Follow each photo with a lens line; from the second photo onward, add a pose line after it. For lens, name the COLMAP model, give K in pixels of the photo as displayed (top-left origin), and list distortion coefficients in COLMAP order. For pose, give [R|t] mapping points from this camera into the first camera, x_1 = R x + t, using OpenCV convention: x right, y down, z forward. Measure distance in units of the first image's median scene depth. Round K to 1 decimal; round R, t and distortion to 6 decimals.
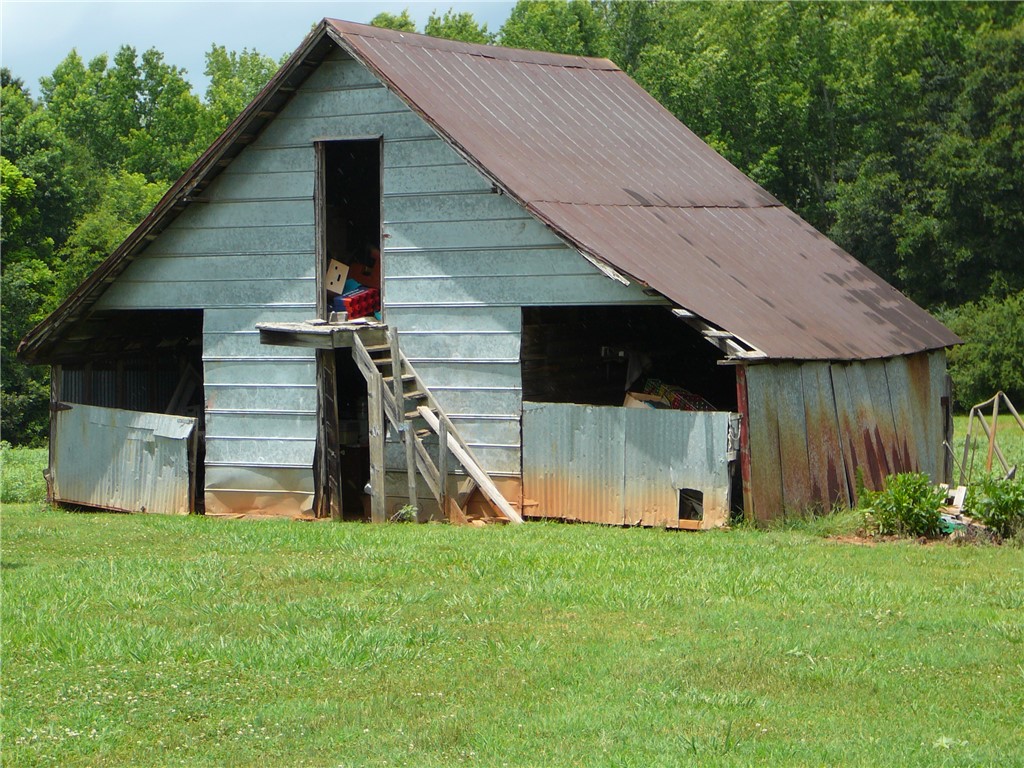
lens RADIAL K [[2281.2, 0, 512.0], [0, 2281.2, 384.0], [0, 0, 1]] dist [-0.015730, 0.170627]
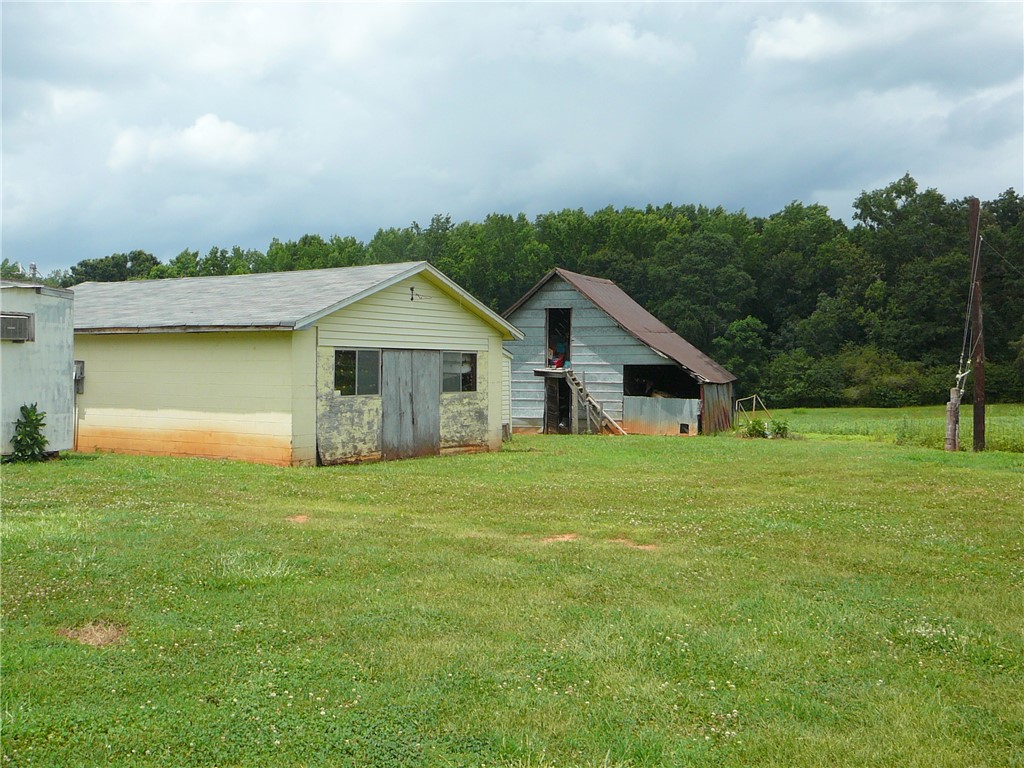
lens RADIAL K [[1040.0, 0, 512.0], [0, 1040.0, 384.0], [0, 0, 1]] dist [-0.006188, -0.003589]
pose [[0.973637, 0.008248, 0.227956, -0.443745], [-0.004799, 0.999866, -0.015681, 0.013974], [-0.228055, 0.014174, 0.973545, -0.311398]]
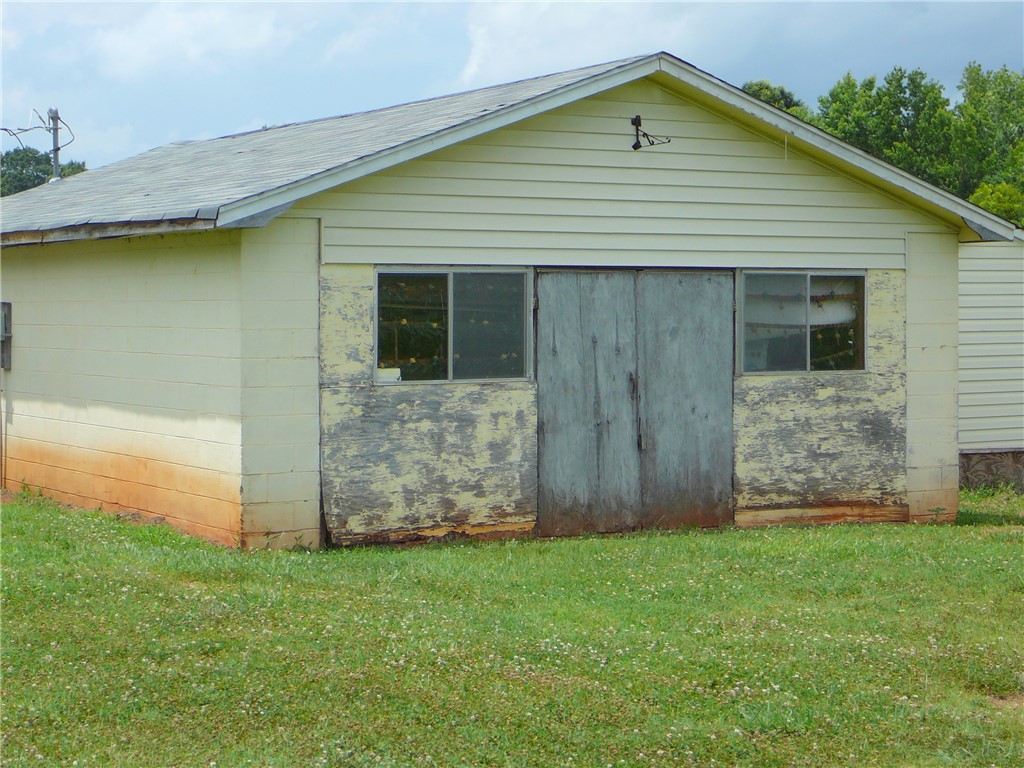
lens RADIAL K [[2108.9, 0, 512.0], [0, 2108.9, 384.0], [0, 0, 1]] dist [-0.065884, -0.206437]
pose [[0.970898, 0.013994, -0.239085, -0.394595], [-0.012136, 0.999884, 0.009243, 0.012287], [0.239187, -0.006073, 0.970955, -0.281704]]
